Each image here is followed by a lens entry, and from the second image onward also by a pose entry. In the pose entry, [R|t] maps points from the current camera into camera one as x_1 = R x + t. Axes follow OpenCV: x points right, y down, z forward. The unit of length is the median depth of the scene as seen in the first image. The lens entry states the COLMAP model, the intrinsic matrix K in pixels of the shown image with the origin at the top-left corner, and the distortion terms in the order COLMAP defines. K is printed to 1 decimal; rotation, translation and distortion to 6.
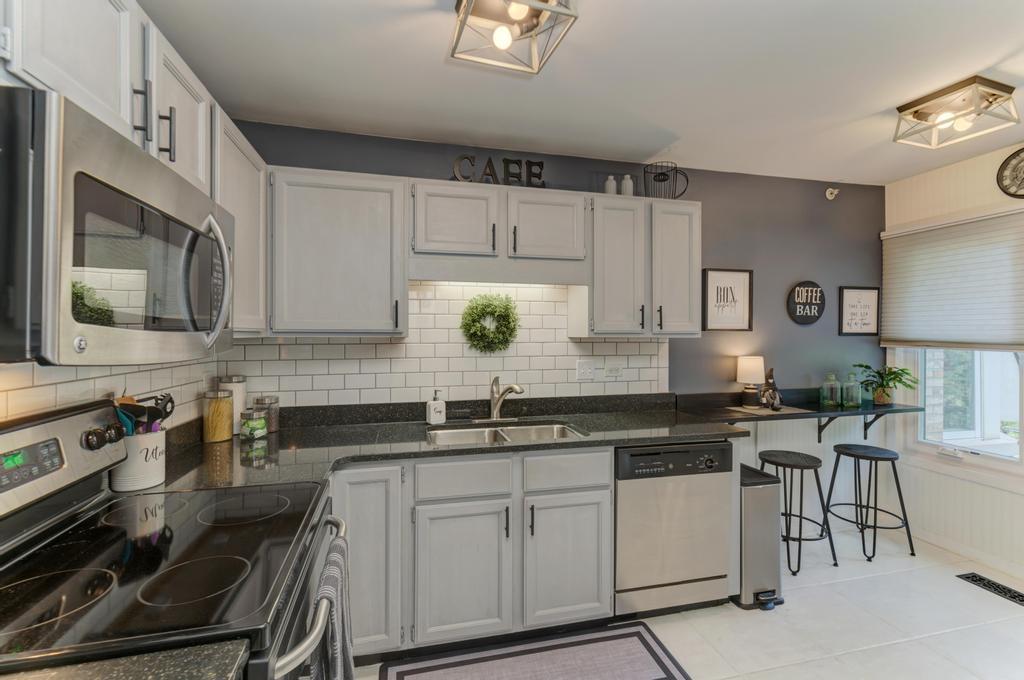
lens RADIAL K [[454.4, 0, 512.1], [0, 454.4, 333.5], [0, 0, 1]] dist [0.008700, -0.000255]
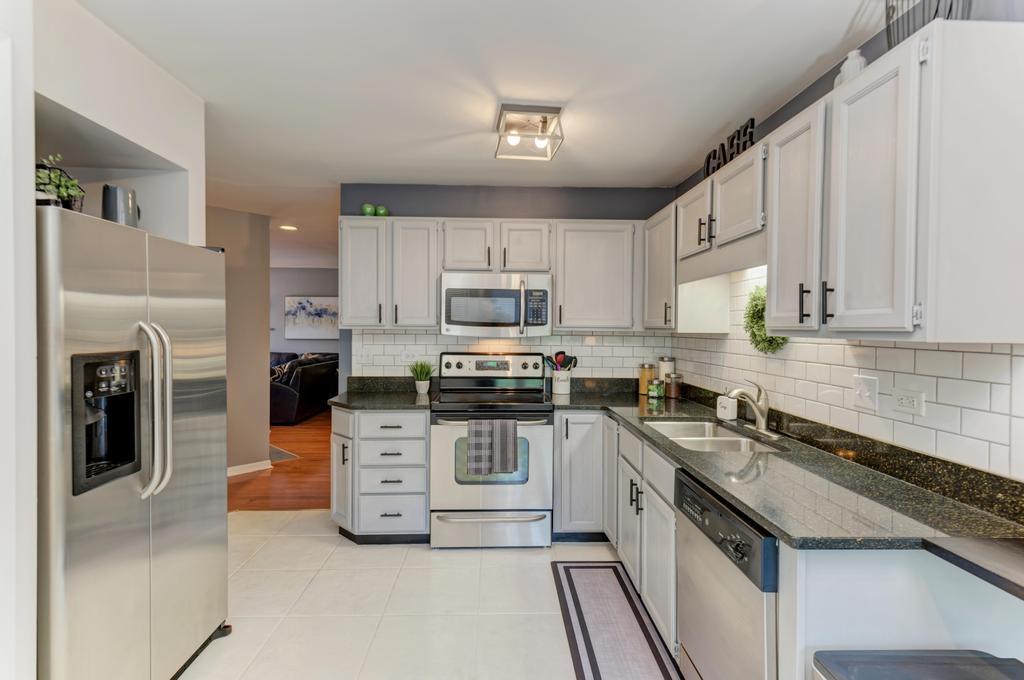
lens RADIAL K [[496.1, 0, 511.4], [0, 496.1, 334.4], [0, 0, 1]] dist [0.014532, -0.000490]
pose [[-0.211418, 0.012417, -0.977317, 0.970400], [-0.010239, 0.999836, 0.014918, -0.001837], [0.977342, 0.013160, -0.211256, 0.729005]]
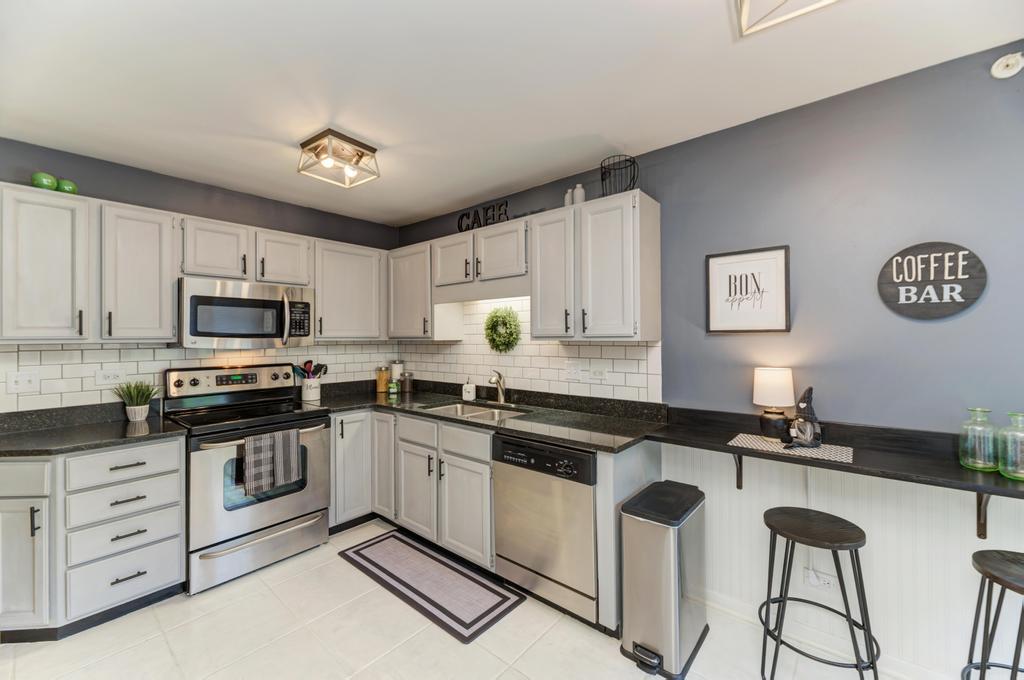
lens RADIAL K [[410.4, 0, 512.1], [0, 410.4, 334.4], [0, 0, 1]] dist [0.008501, -0.000467]
pose [[0.579676, -0.011113, -0.814771, 0.937160], [0.005391, 0.999937, -0.009803, 0.002416], [0.814829, 0.001290, 0.579700, 0.337388]]
